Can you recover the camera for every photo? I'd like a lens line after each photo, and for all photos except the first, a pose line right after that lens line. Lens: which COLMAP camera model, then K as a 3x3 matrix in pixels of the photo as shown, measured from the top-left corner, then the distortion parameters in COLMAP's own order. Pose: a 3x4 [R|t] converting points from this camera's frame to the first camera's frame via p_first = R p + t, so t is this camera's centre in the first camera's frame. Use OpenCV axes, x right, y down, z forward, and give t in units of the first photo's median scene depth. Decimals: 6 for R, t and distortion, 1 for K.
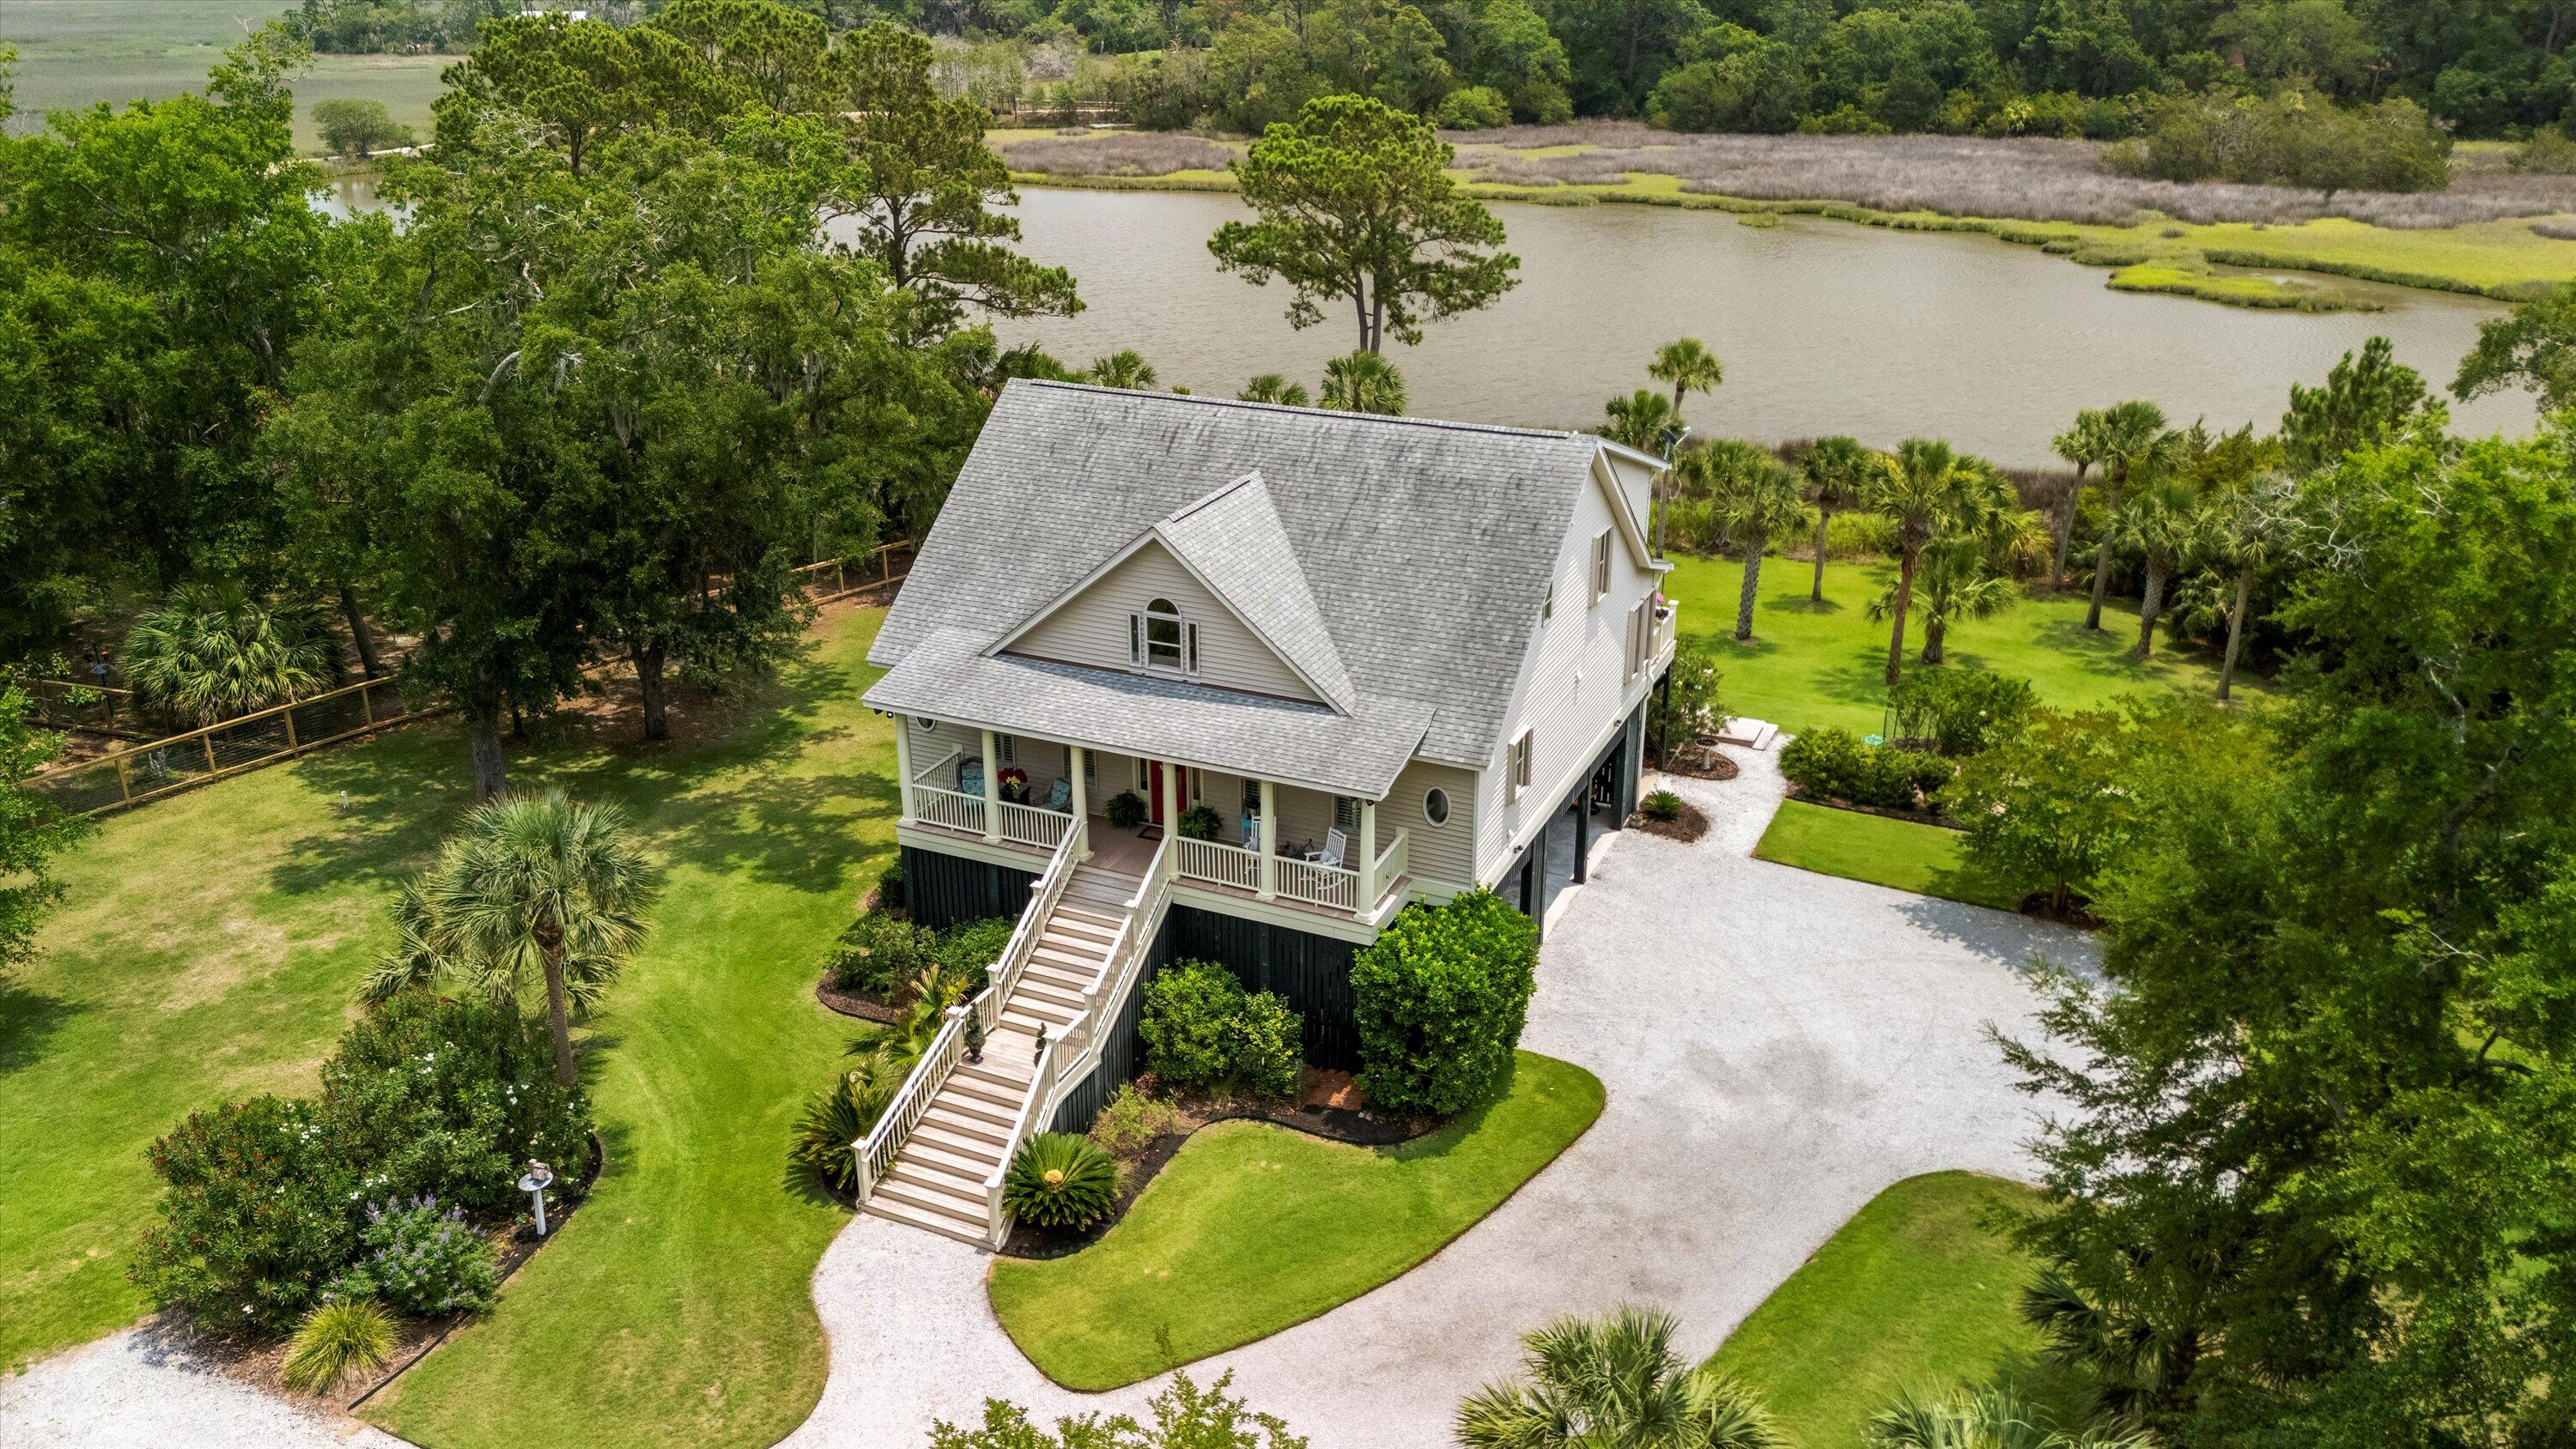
lens RADIAL K [[1864.8, 0, 1288.0], [0, 1864.8, 724.5], [0, 0, 1]] dist [0.088677, -0.081335]
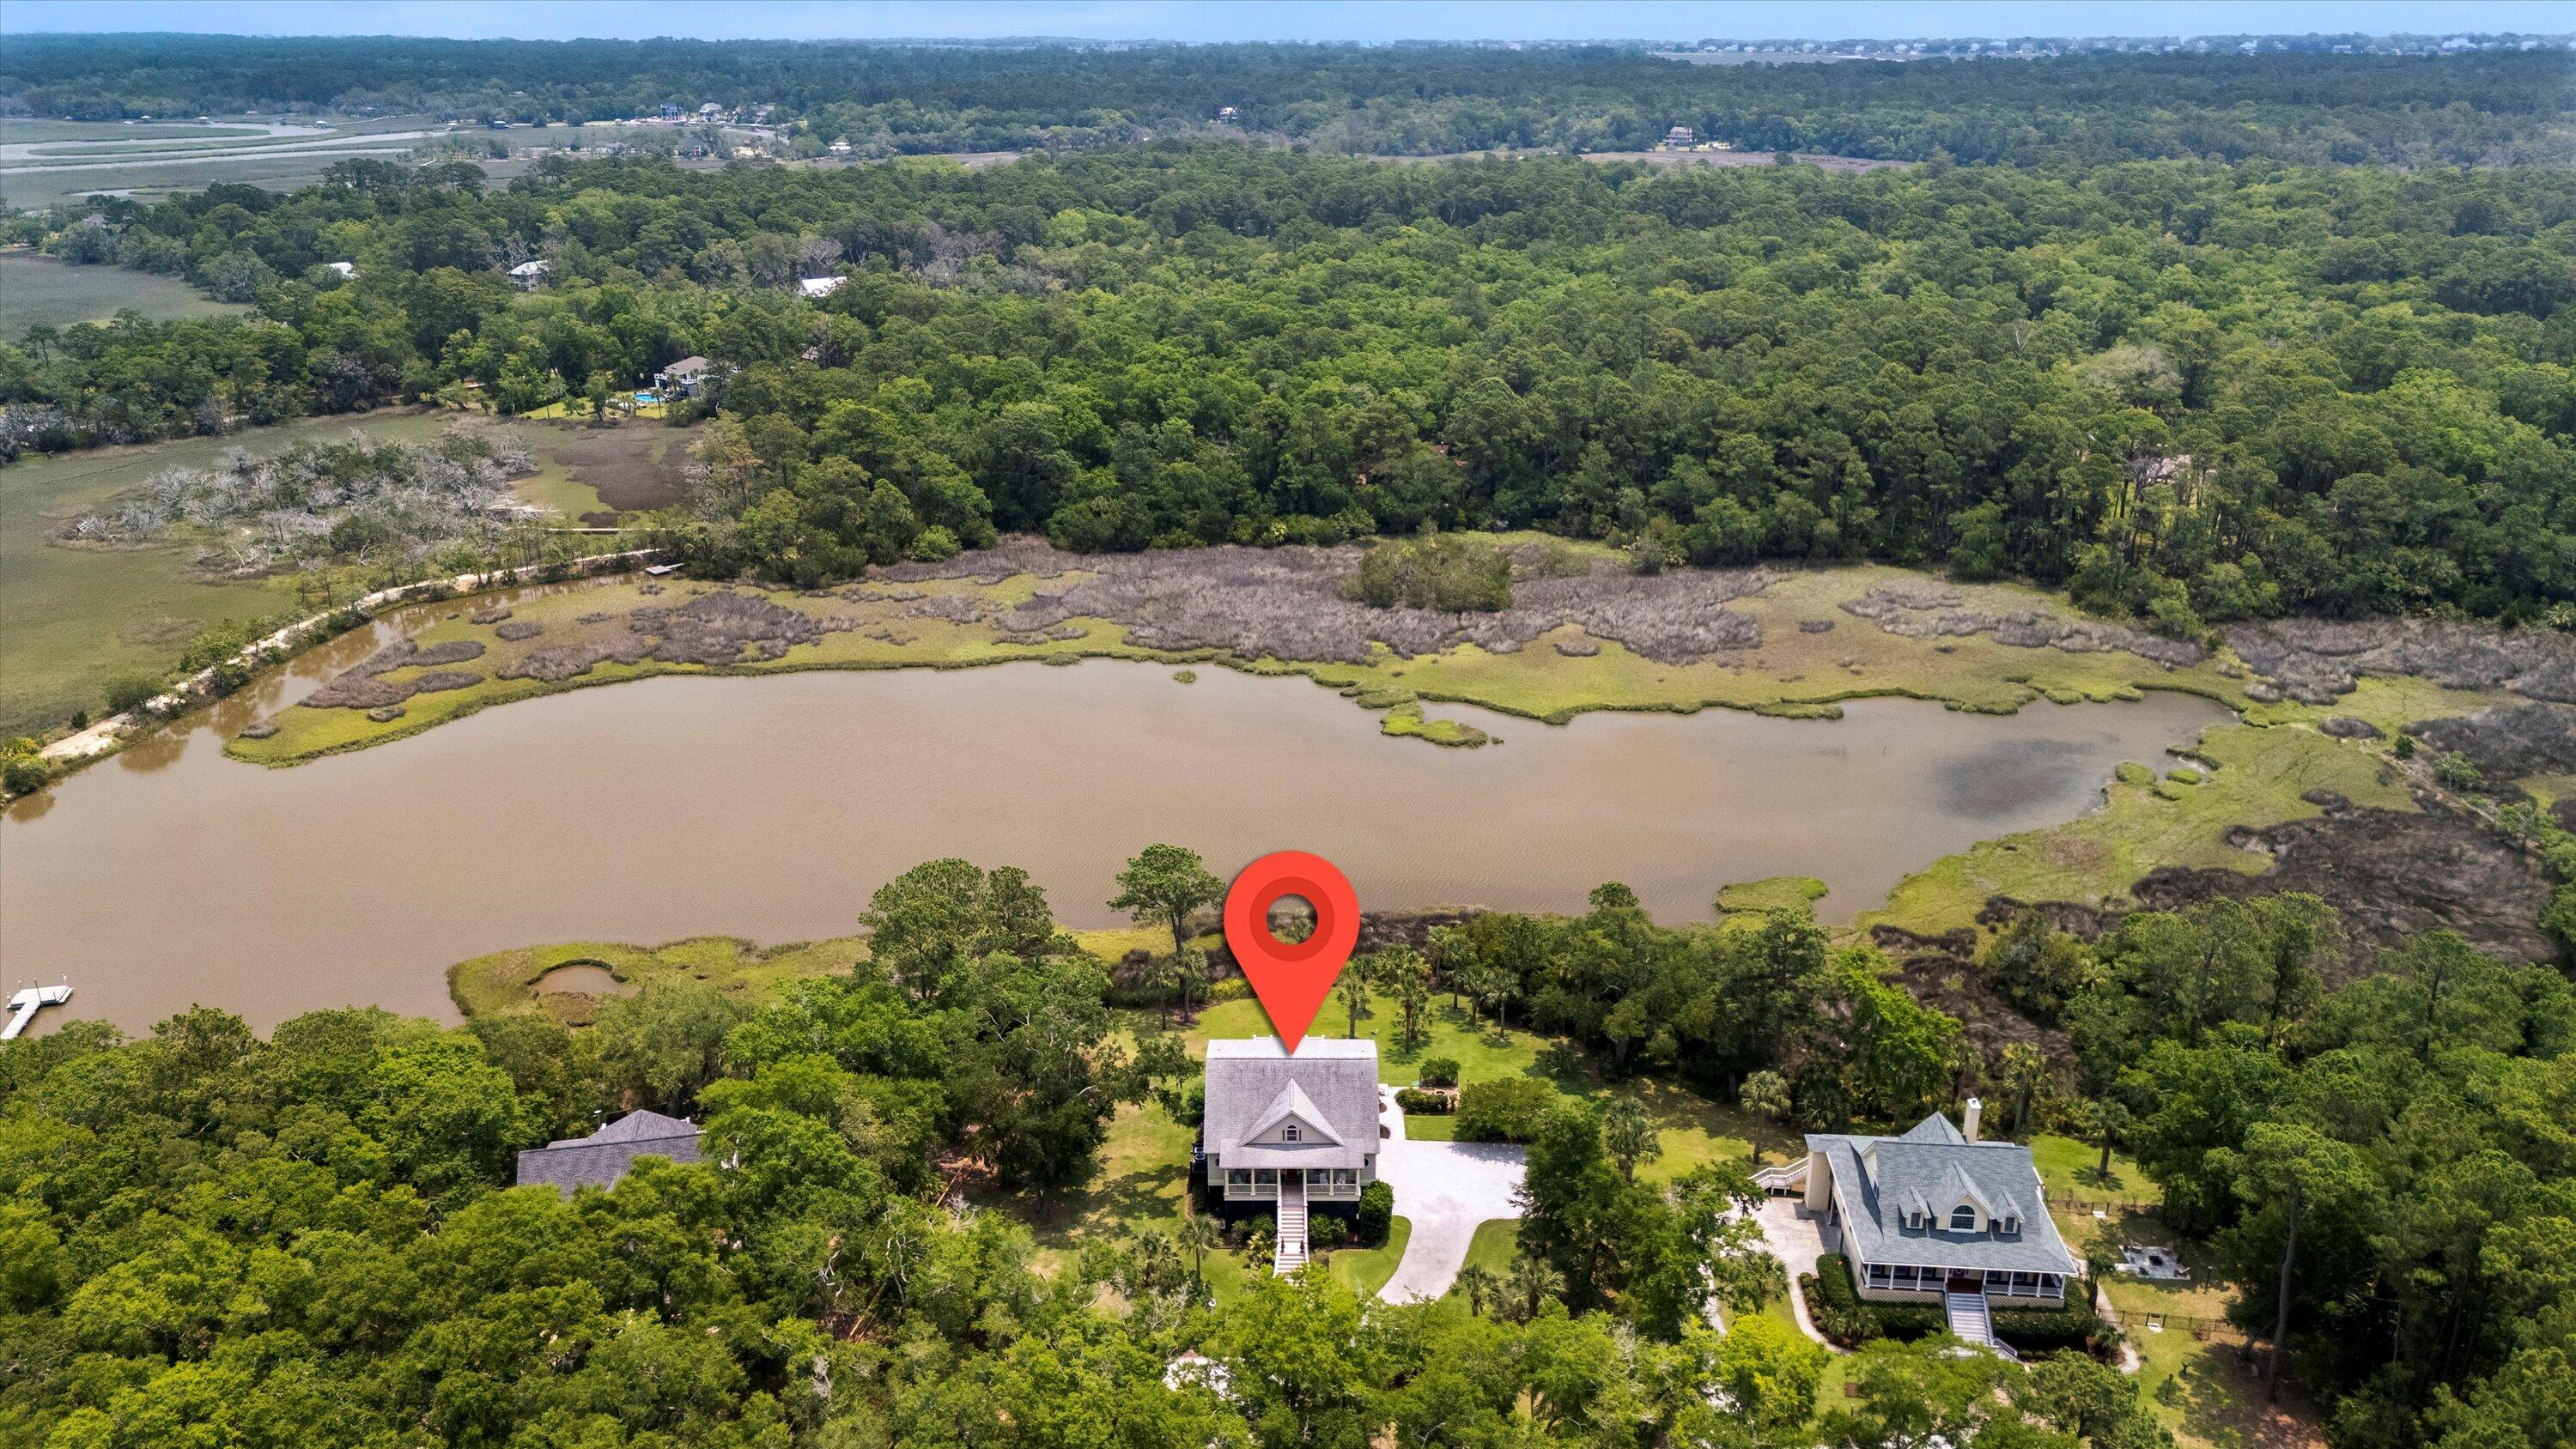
lens RADIAL K [[1864.8, 0, 1288.0], [0, 1864.8, 724.5], [0, 0, 1]] dist [0.088677, -0.081335]
pose [[0.908255, -0.140124, 0.394256, -0.323534], [0.151447, 0.988462, 0.002421, -0.195476], [-0.390047, 0.057510, 0.918997, -0.575519]]
